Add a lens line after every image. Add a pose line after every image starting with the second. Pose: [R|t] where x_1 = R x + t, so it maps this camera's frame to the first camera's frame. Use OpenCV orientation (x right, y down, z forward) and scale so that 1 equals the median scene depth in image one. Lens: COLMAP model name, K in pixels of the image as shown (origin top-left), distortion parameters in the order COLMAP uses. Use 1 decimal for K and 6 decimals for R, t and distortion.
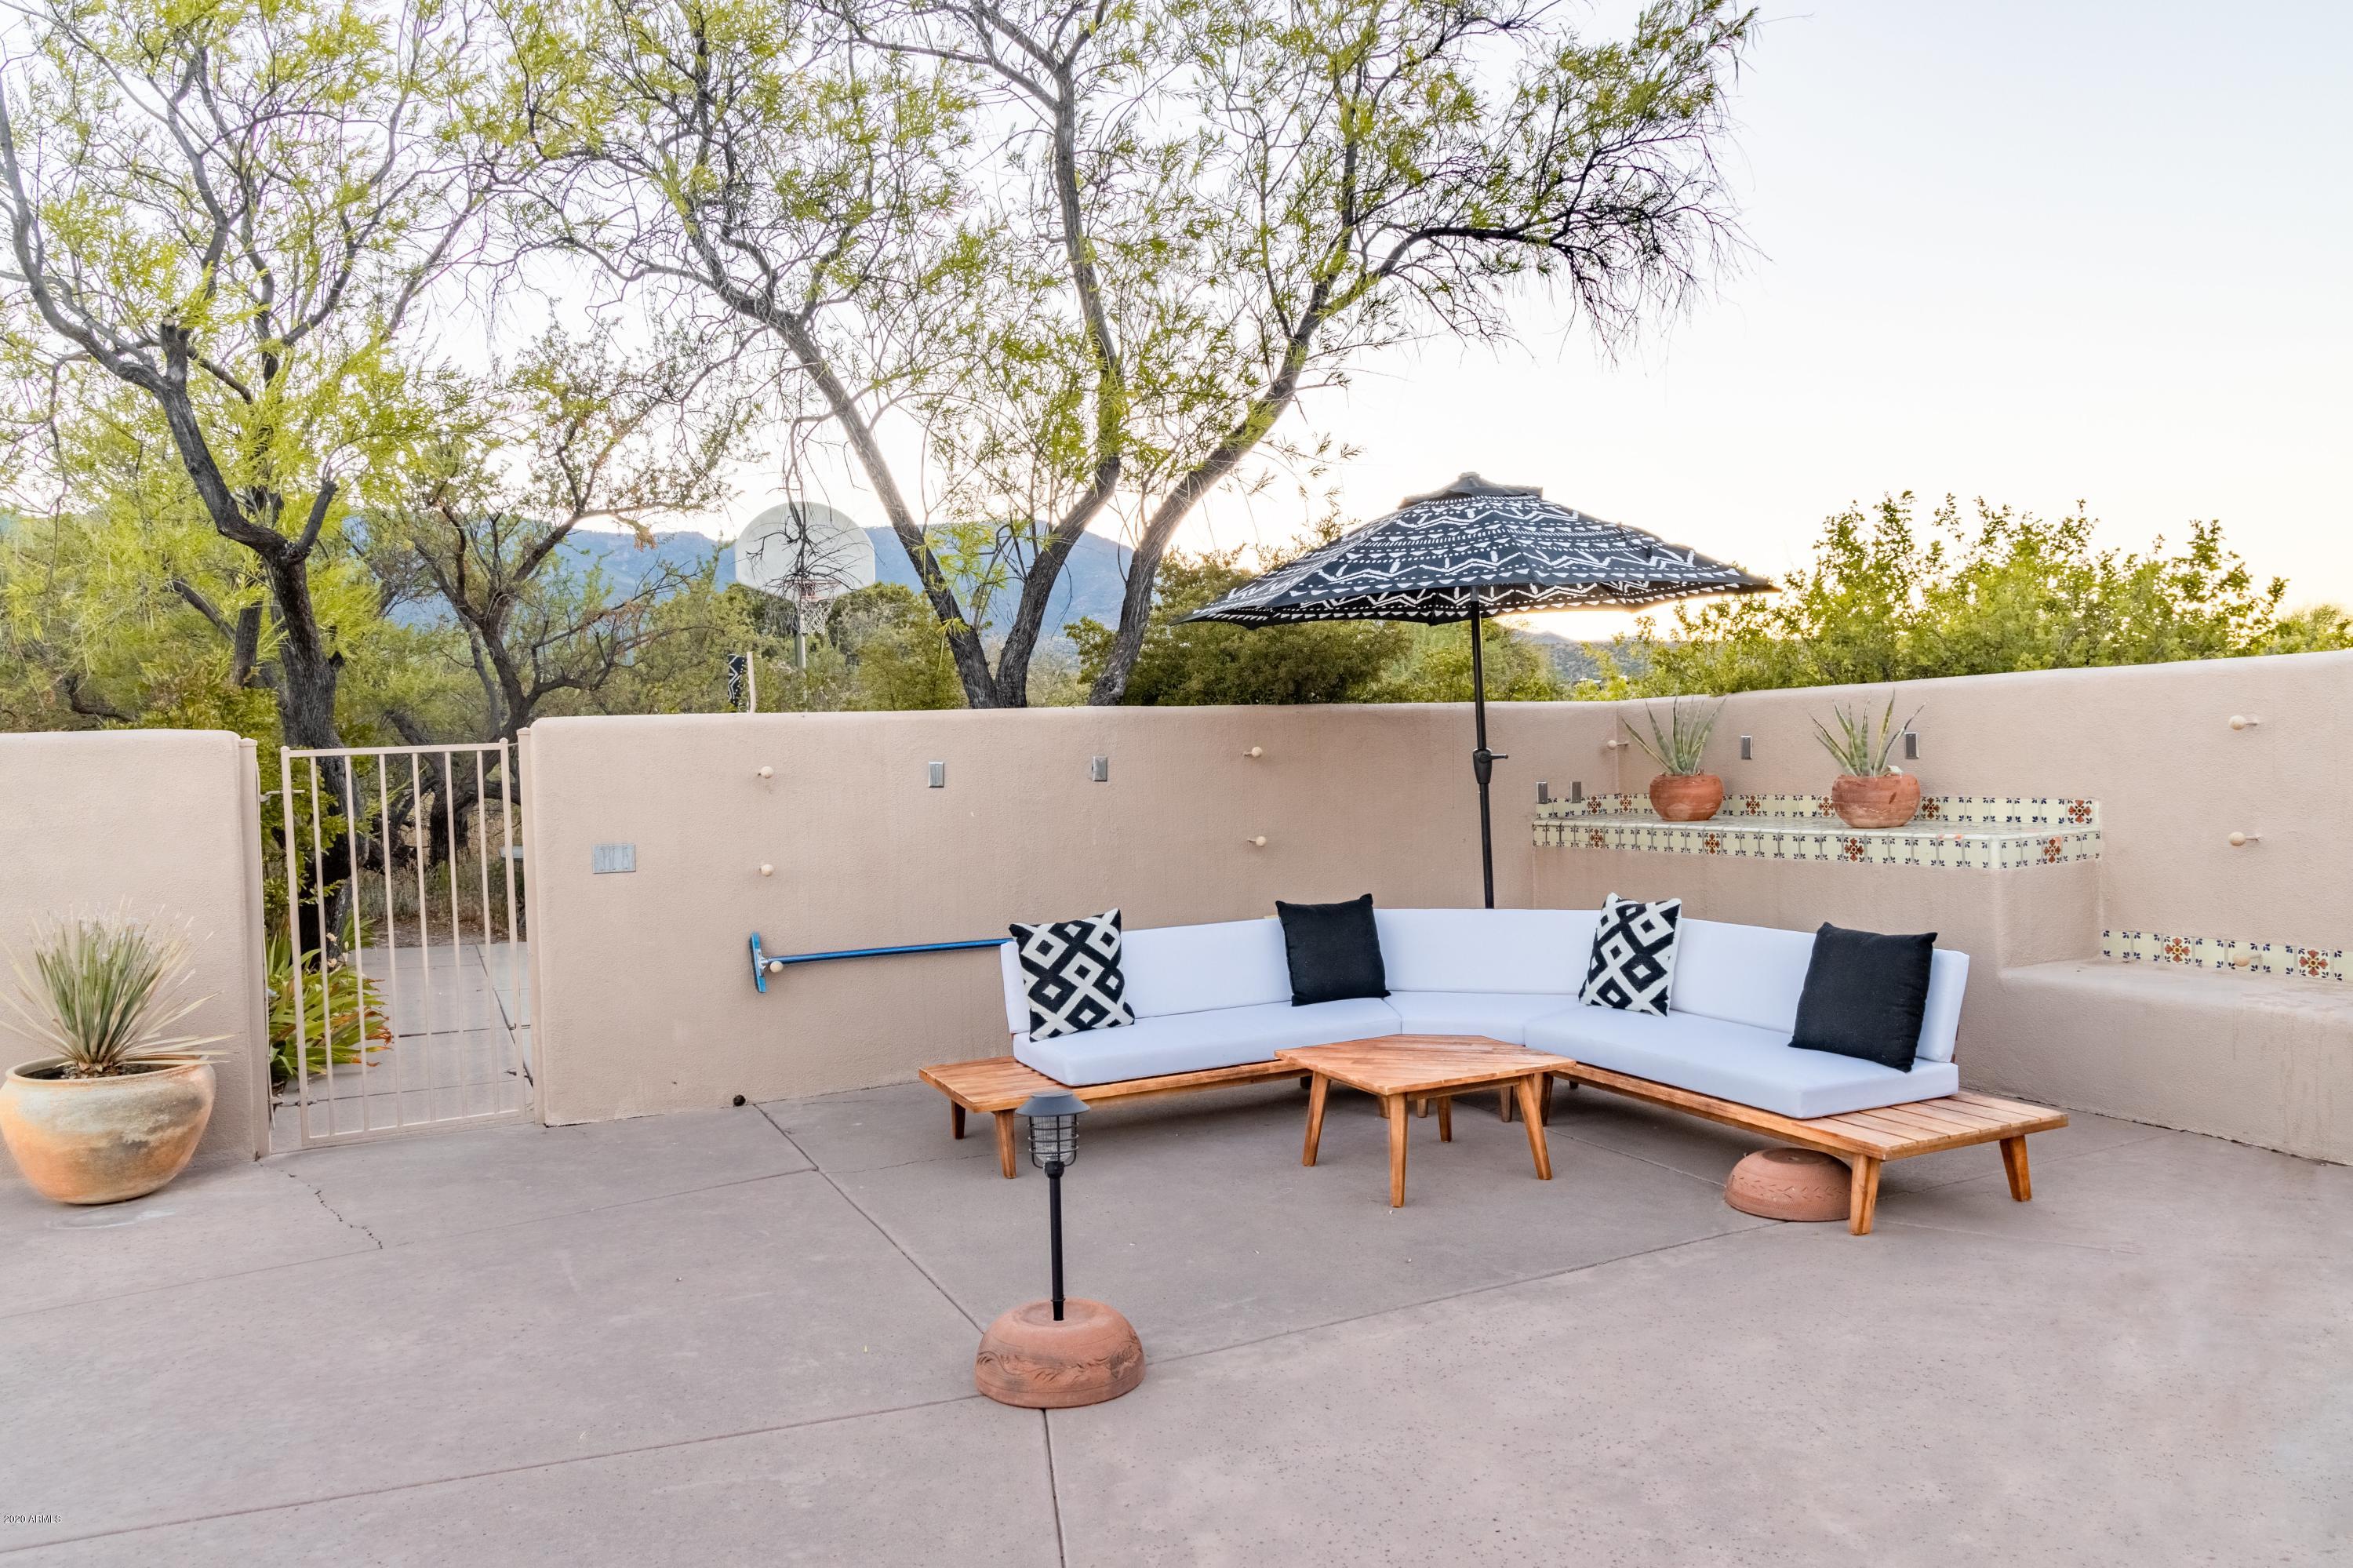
lens RADIAL K [[1602.4, 0, 1176.5], [0, 1602.4, 784.0], [0, 0, 1]] dist [0.007790, 0.002223]
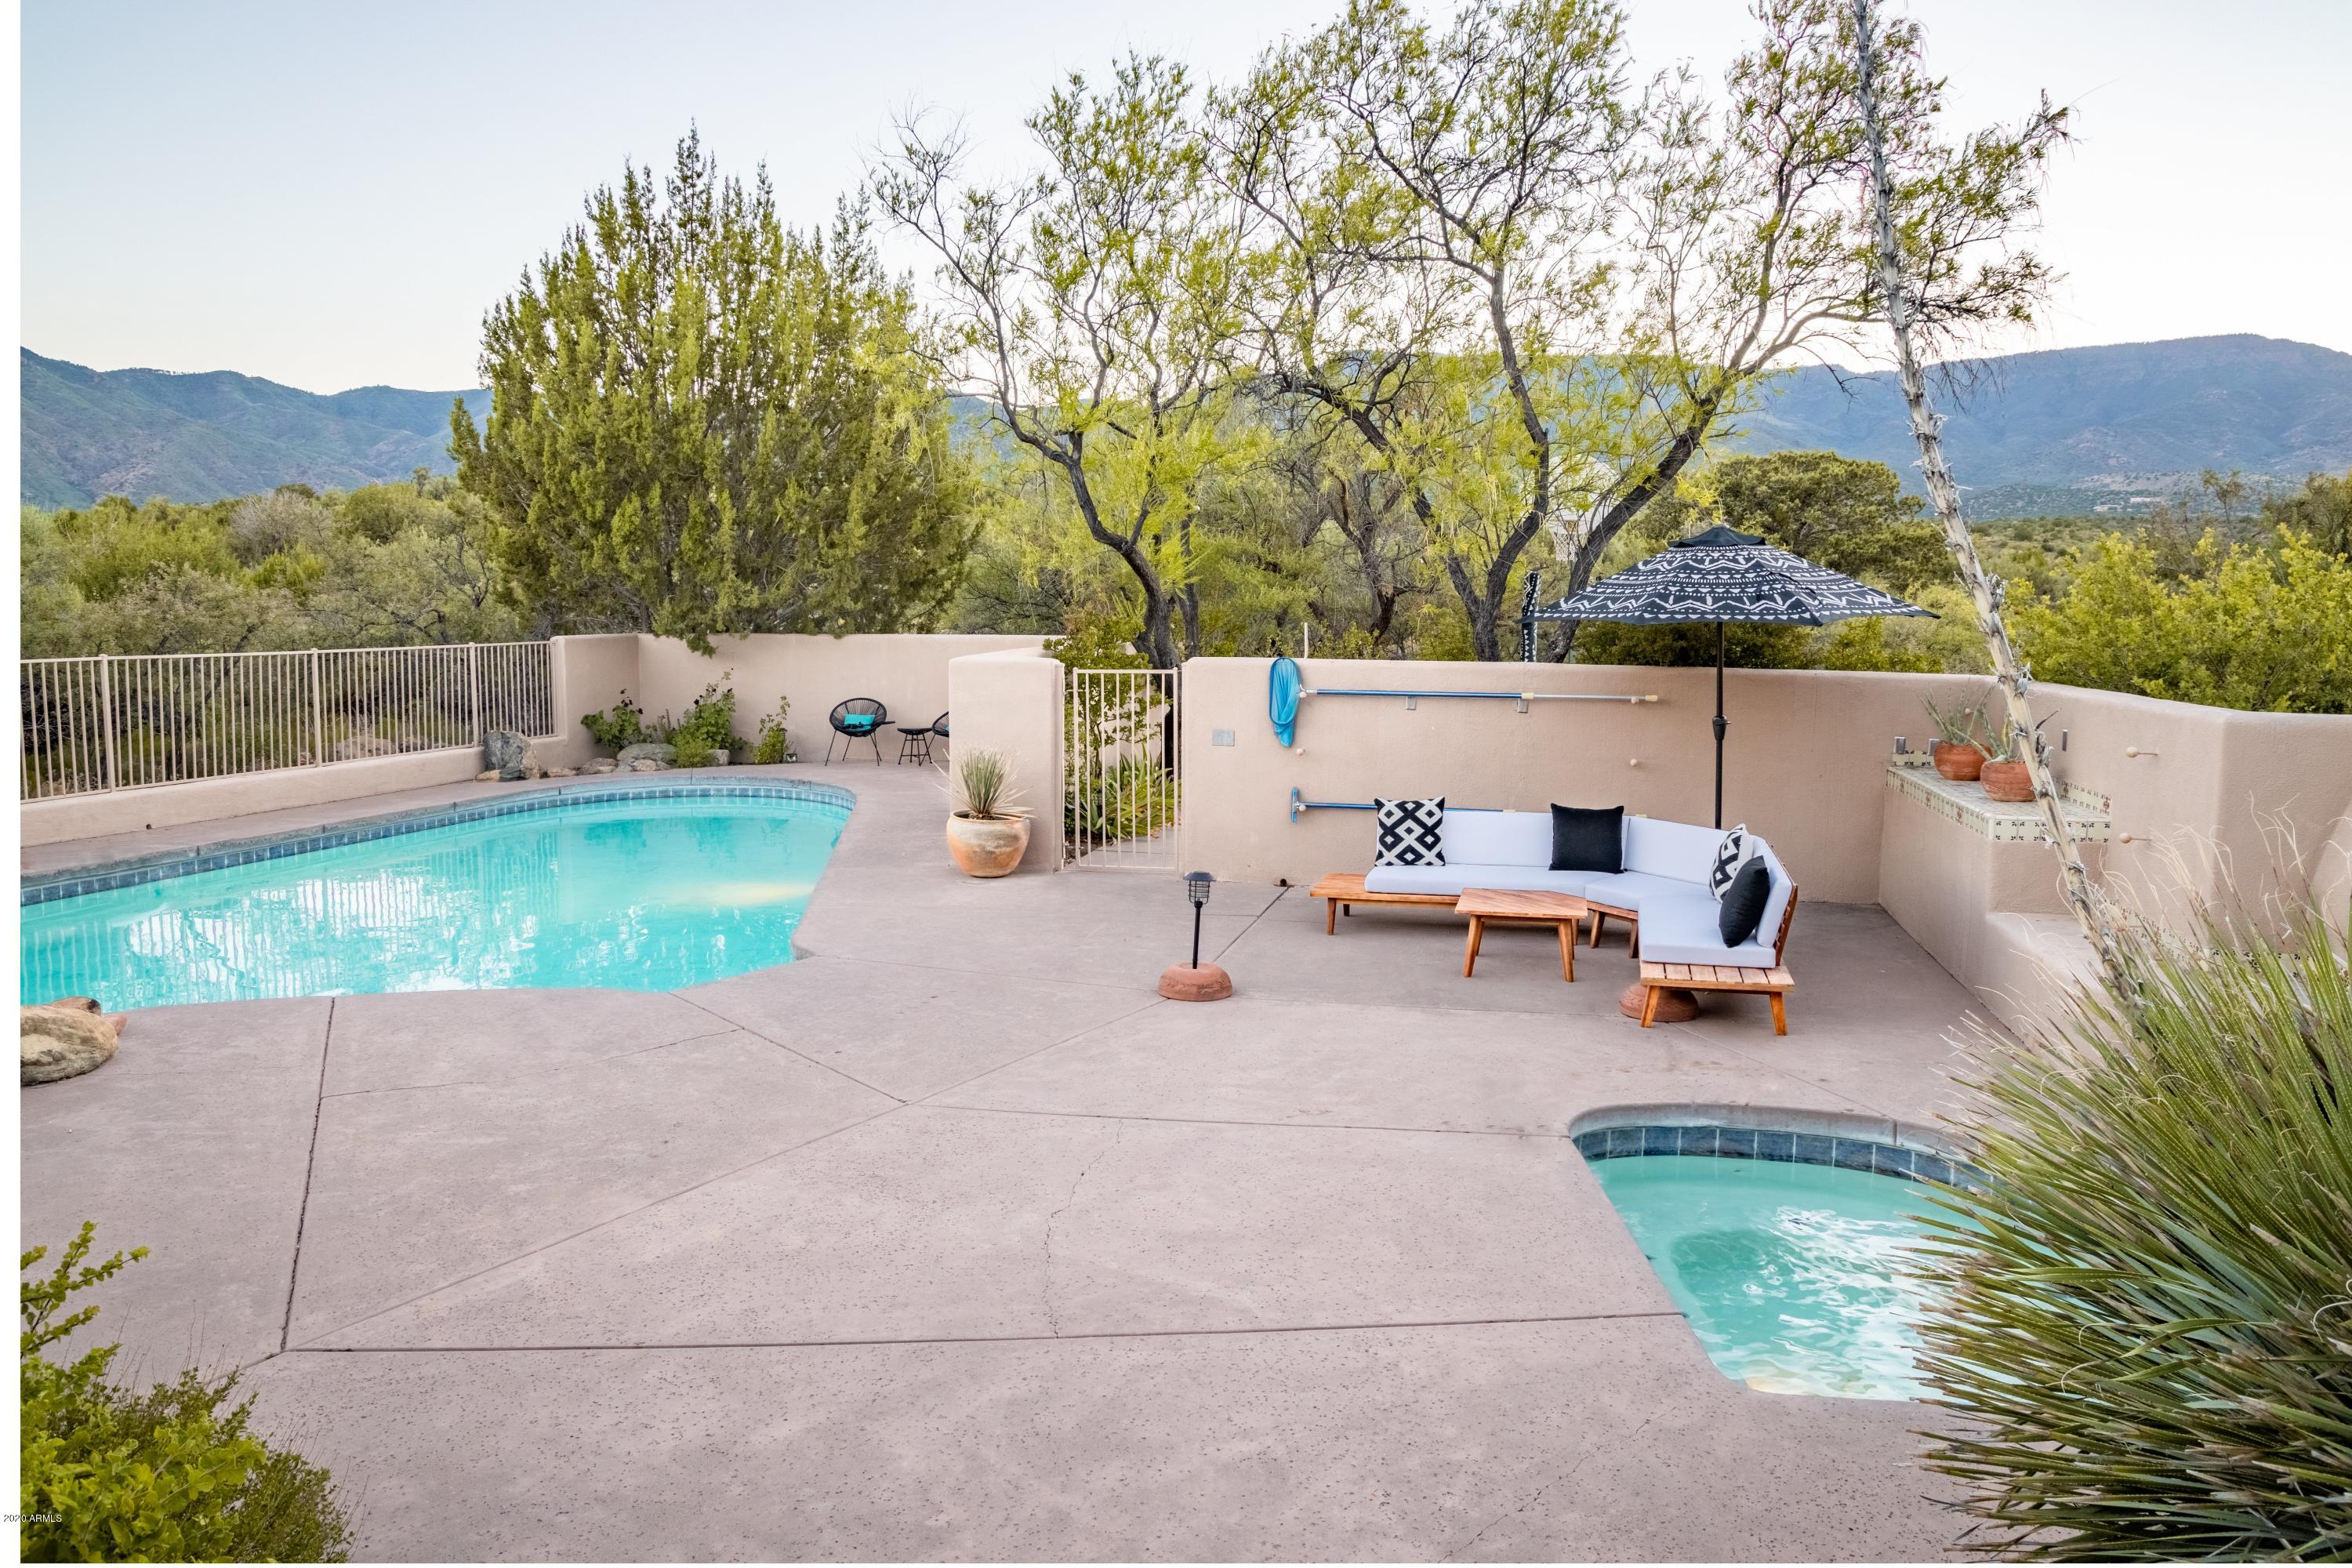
lens RADIAL K [[1649.4, 0, 1176.0], [0, 1649.4, 784.0], [0, 0, 1]] dist [-0.116974, 0.000289]
pose [[0.778854, 0.107853, -0.617862, 0.820830], [-0.045363, 0.992211, 0.116016, -0.123684], [0.625562, -0.062332, 0.777680, -0.512589]]
